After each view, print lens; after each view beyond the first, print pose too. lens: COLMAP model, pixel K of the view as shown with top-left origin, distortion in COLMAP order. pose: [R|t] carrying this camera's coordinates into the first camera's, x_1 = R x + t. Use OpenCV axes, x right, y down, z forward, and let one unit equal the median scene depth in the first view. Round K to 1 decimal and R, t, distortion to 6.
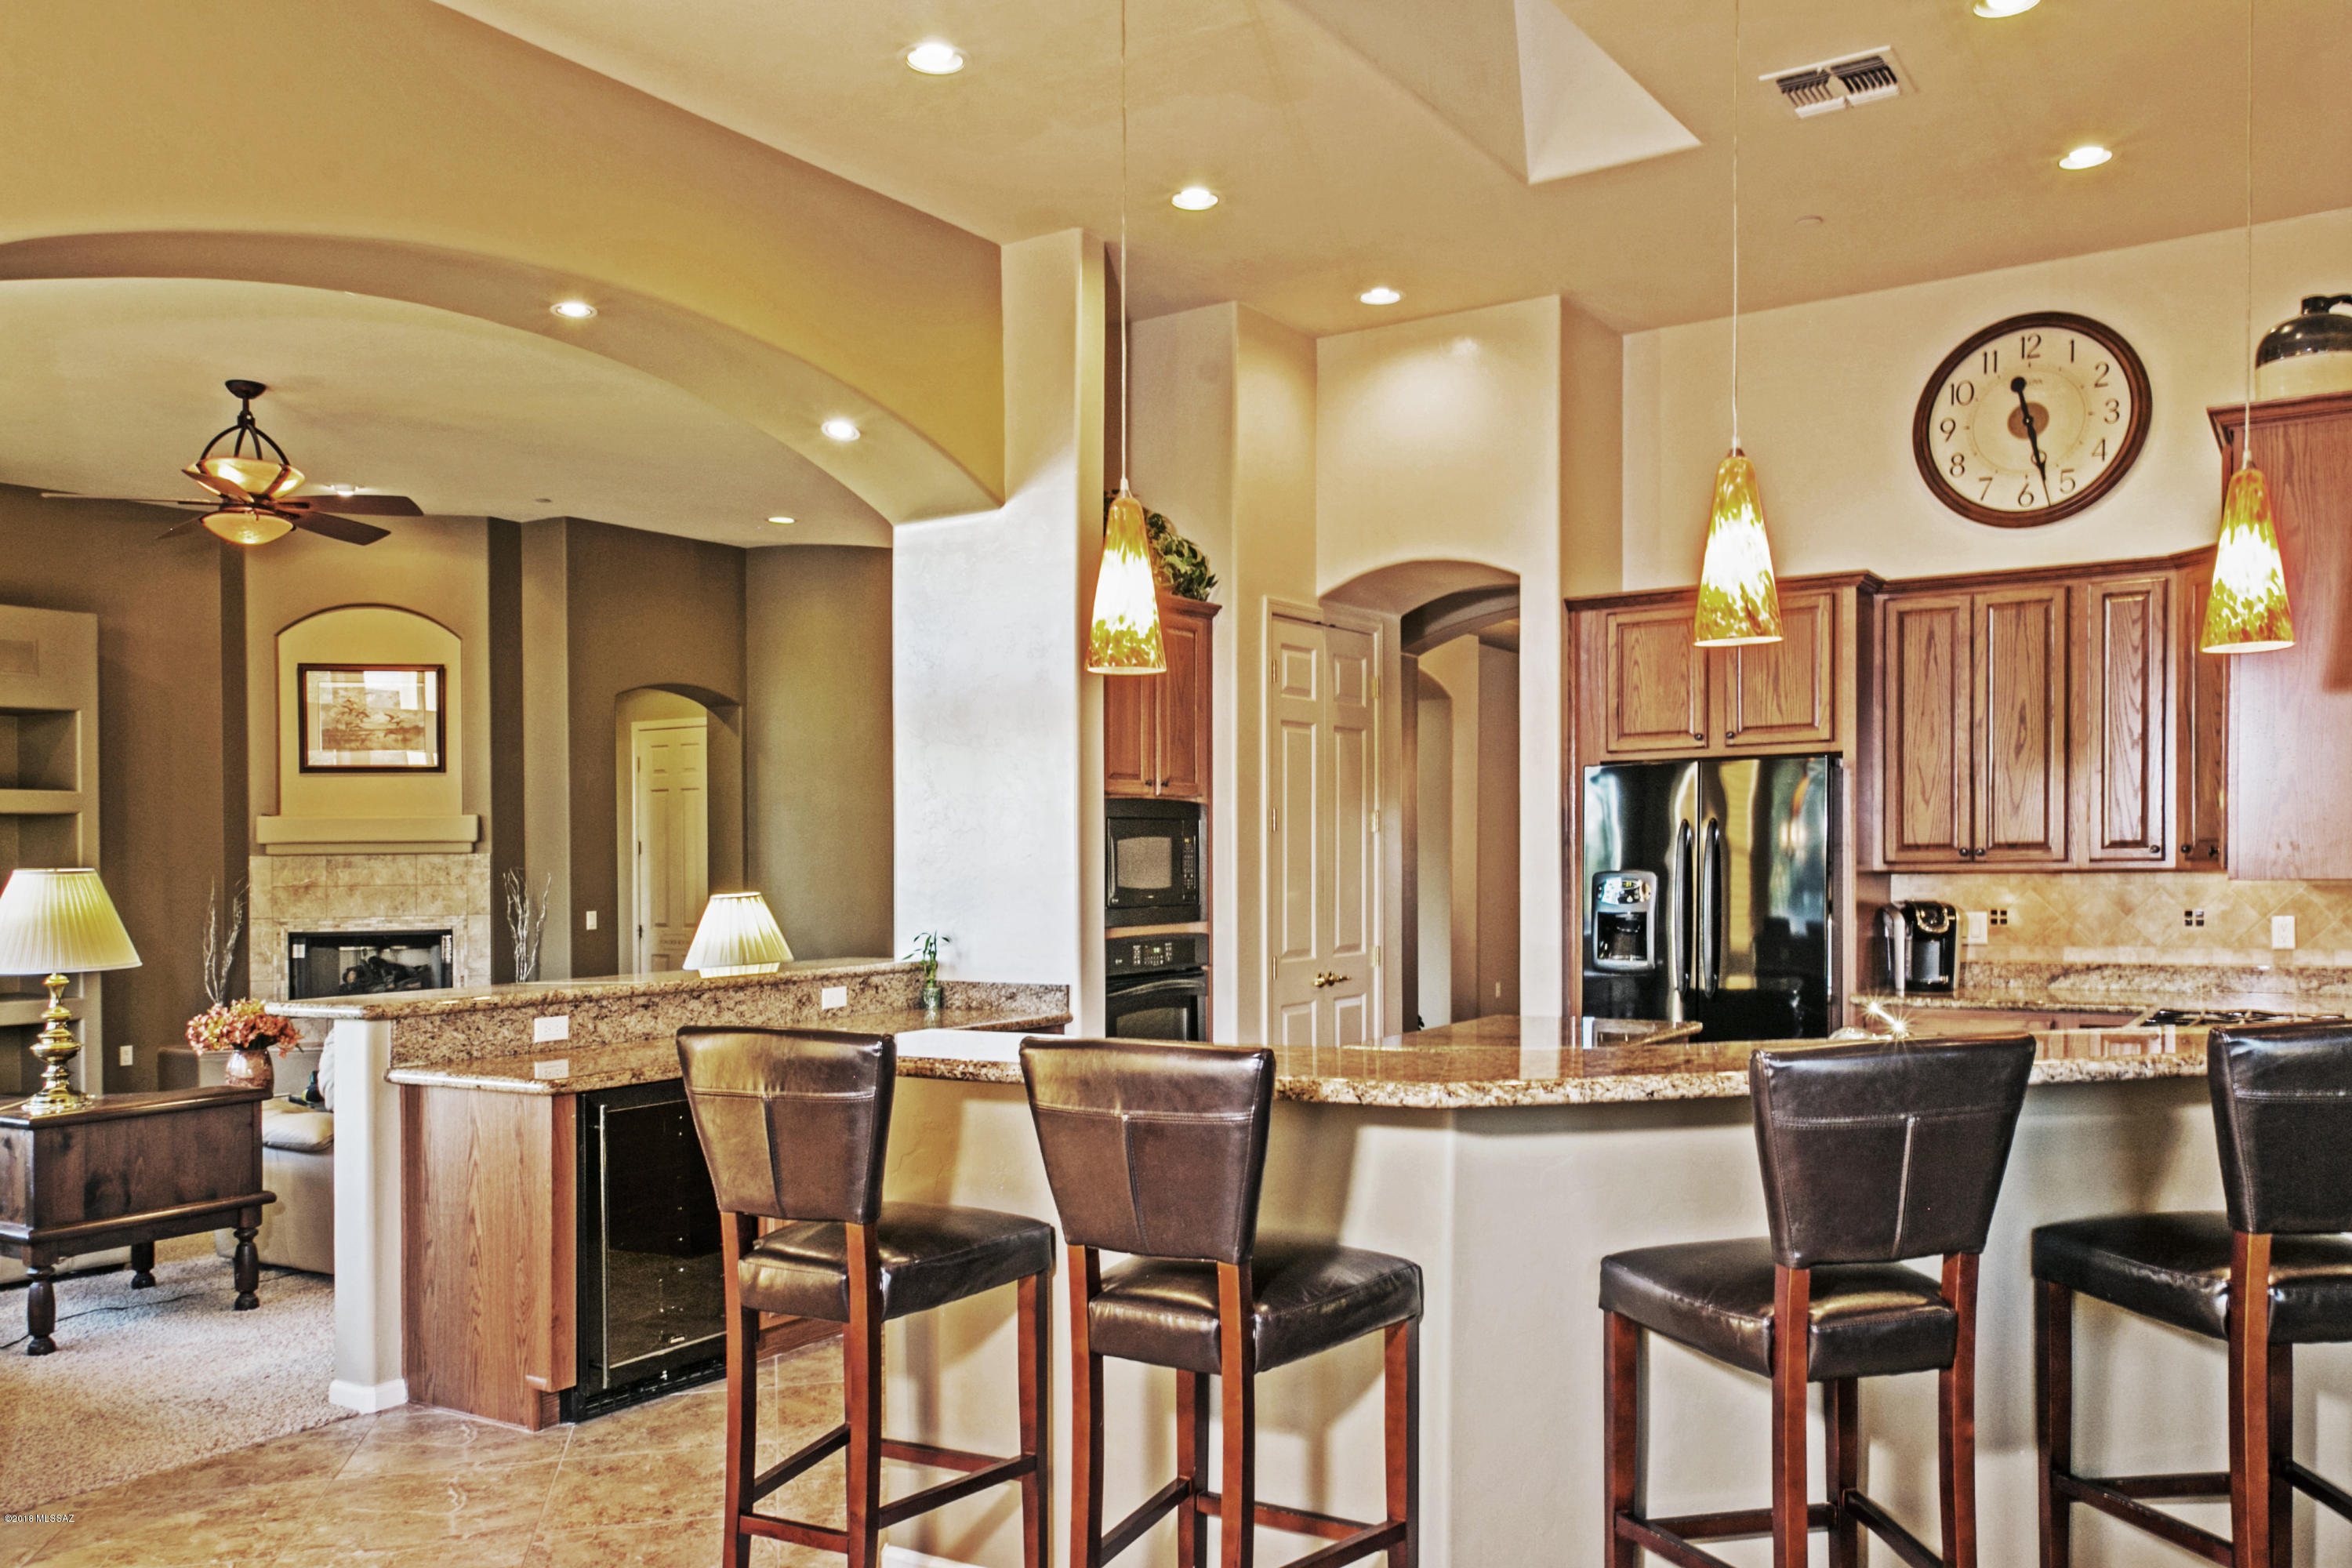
lens RADIAL K [[1902.3, 0, 1212.4], [0, 1902.3, 824.7], [0, 0, 1]] dist [-0.002017, 0.010320]
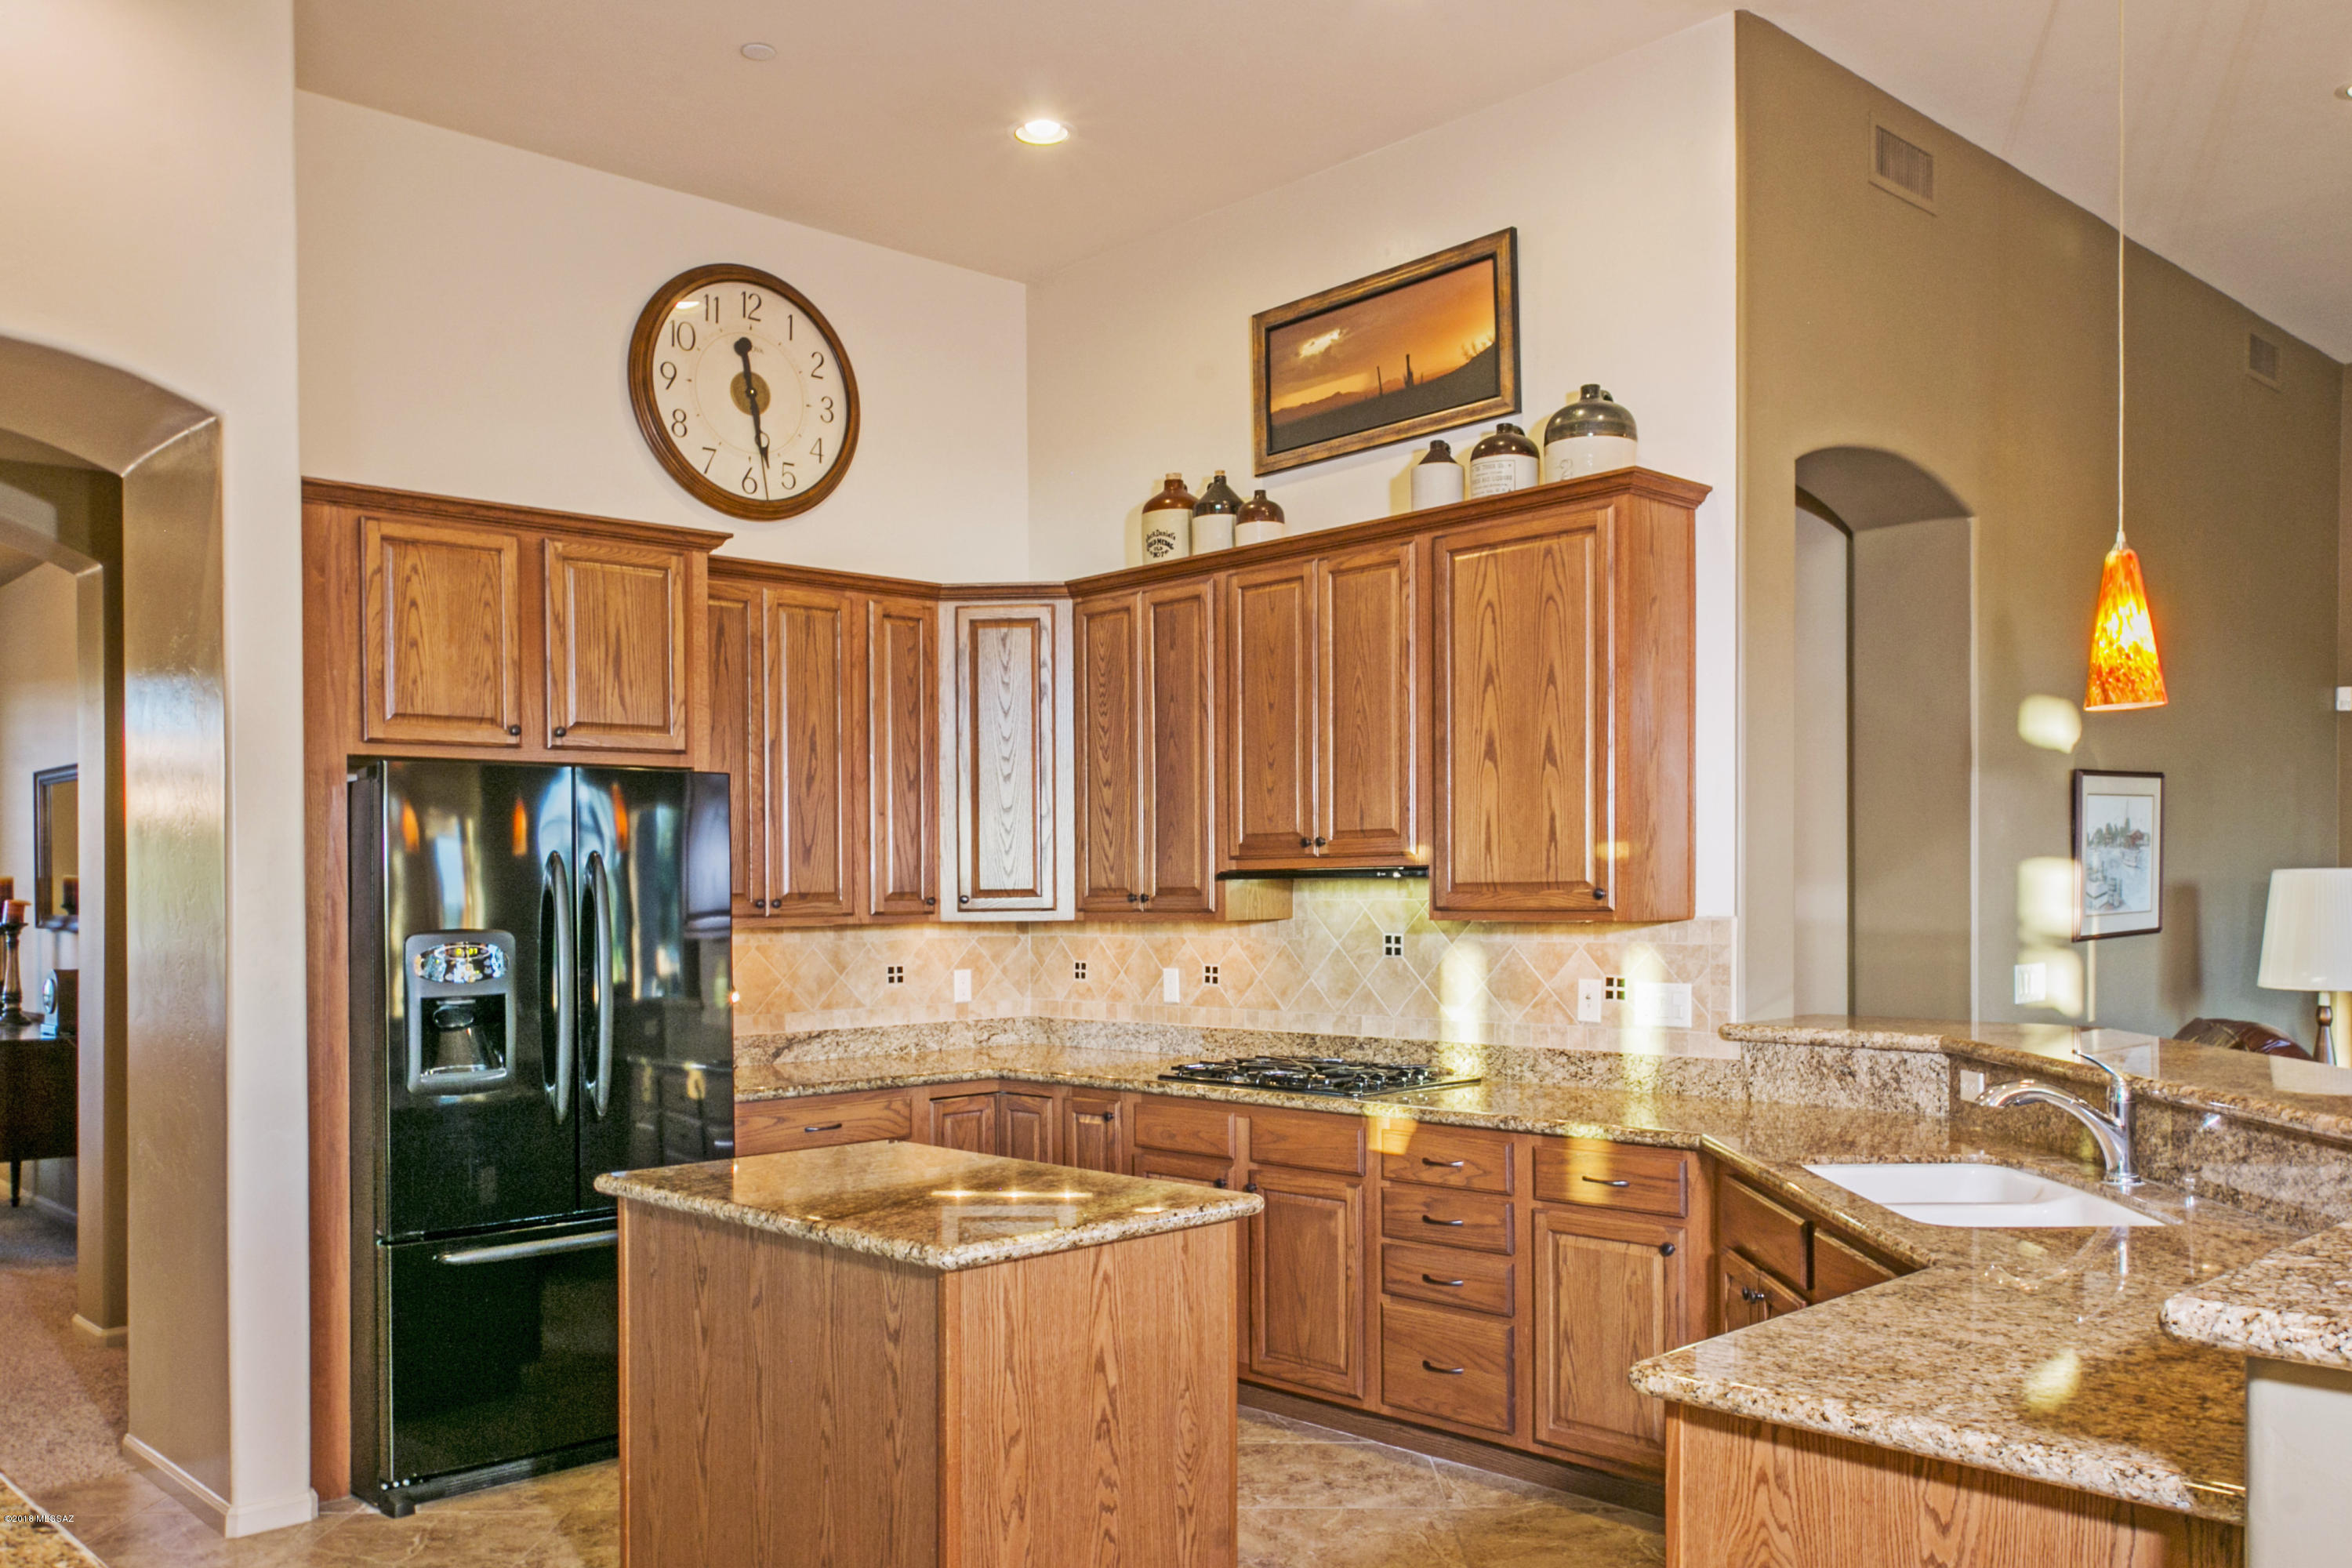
lens RADIAL K [[1902.3, 0, 1195.8], [0, 1902.3, 891.6], [0, 0, 1]] dist [-0.002017, 0.010320]
pose [[0.232025, 0.013363, 0.972618, -0.347146], [-0.002835, 0.999911, -0.013061, 0.019347], [-0.972706, 0.000273, 0.232042, 0.620940]]
